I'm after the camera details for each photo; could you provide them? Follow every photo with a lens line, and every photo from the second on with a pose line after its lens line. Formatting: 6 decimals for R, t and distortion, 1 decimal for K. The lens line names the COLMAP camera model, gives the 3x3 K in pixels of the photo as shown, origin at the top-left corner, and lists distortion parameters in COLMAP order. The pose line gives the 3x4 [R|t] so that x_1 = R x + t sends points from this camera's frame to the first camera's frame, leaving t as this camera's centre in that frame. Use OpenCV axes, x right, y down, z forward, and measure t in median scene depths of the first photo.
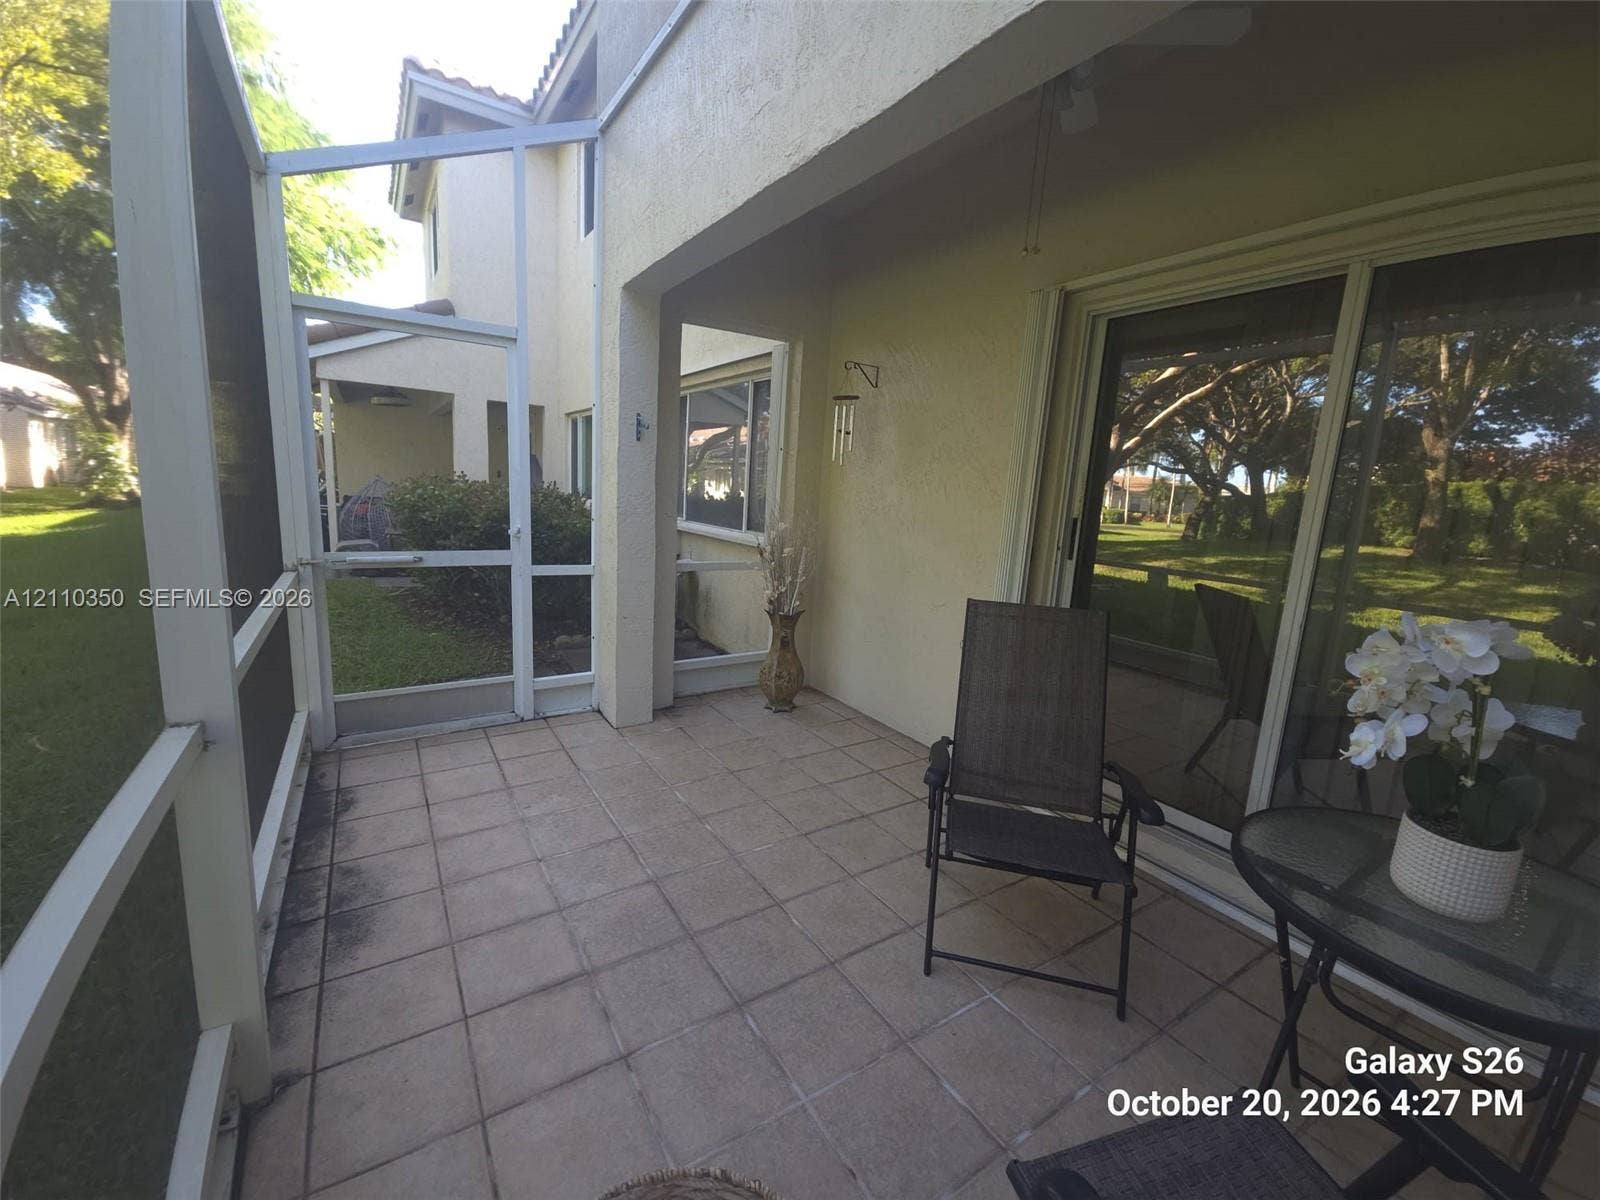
lens RADIAL K [[644.7, 0, 793.9], [0, 644.7, 598.0], [0, 0, 1]] dist [0.000487, -0.000104]
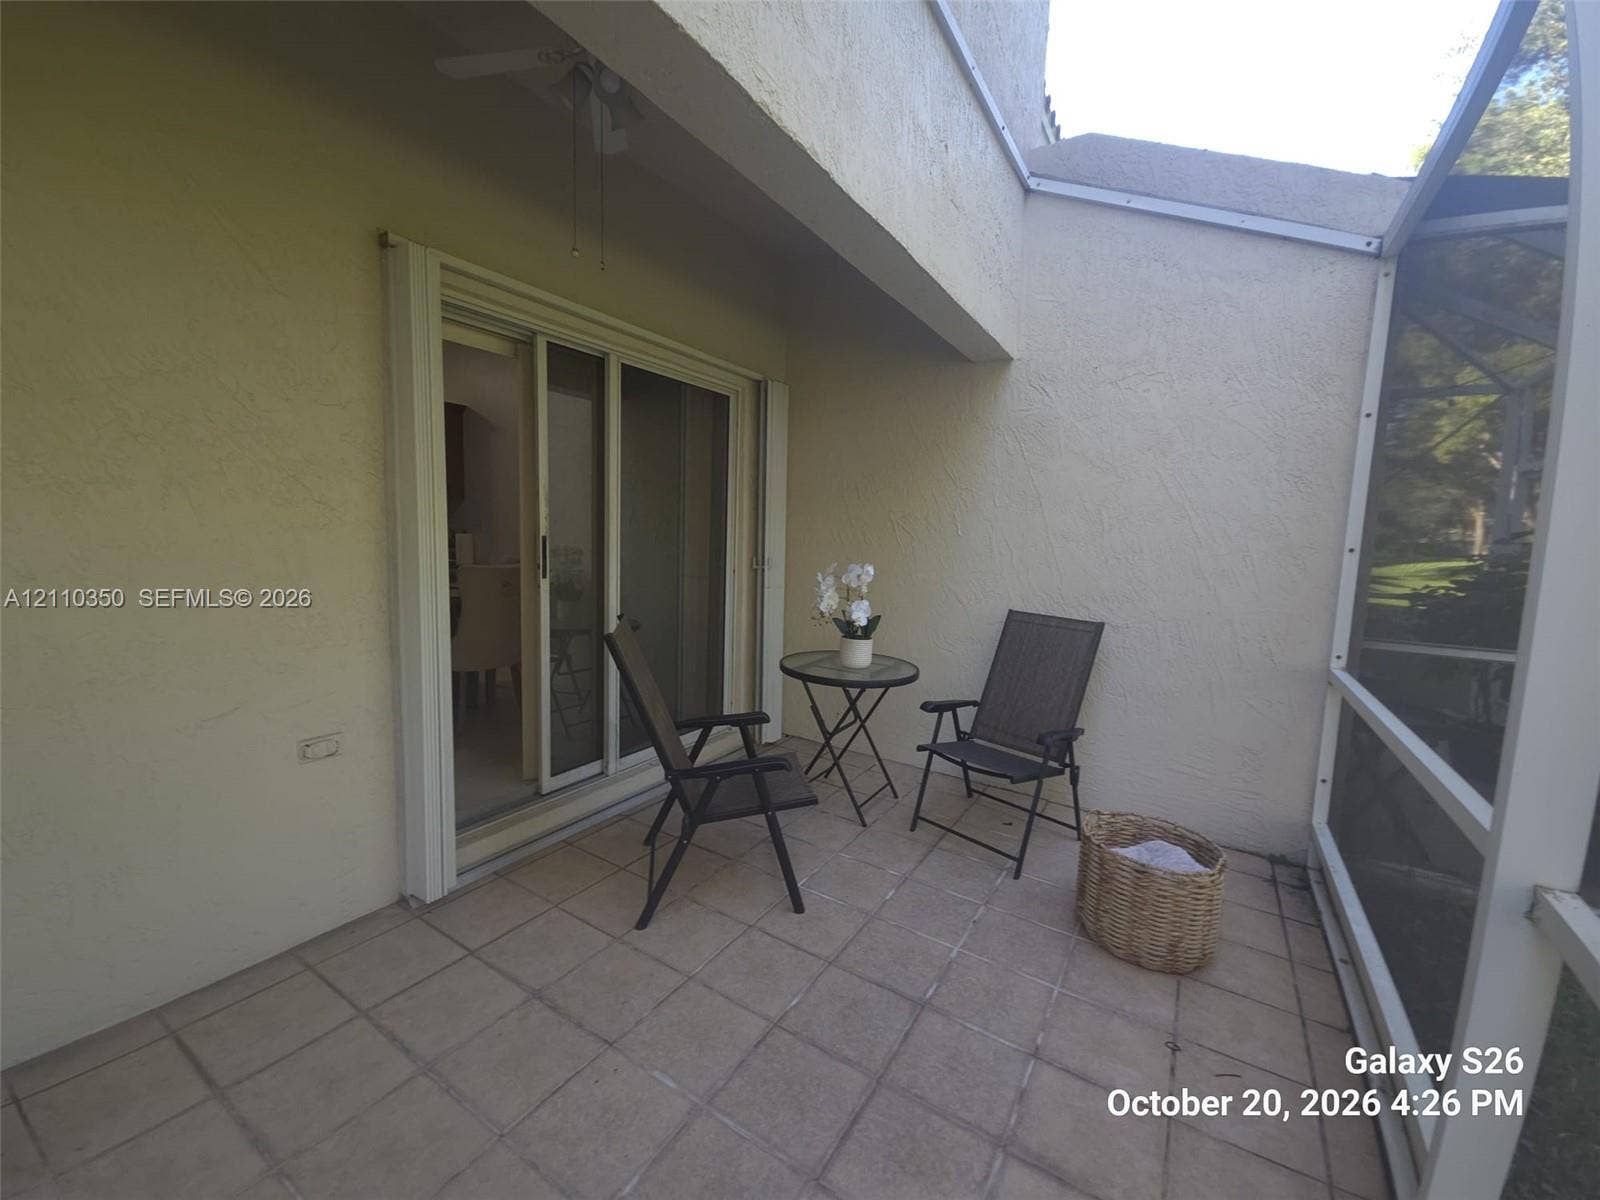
lens RADIAL K [[644.7, 0, 793.9], [0, 644.7, 598.0], [0, 0, 1]] dist [0.000487, -0.000104]
pose [[-0.414261, -0.160983, 0.895808, -0.766658], [0.103951, 0.969425, 0.222283, -0.265976], [-0.904203, 0.185203, -0.384860, 1.330390]]
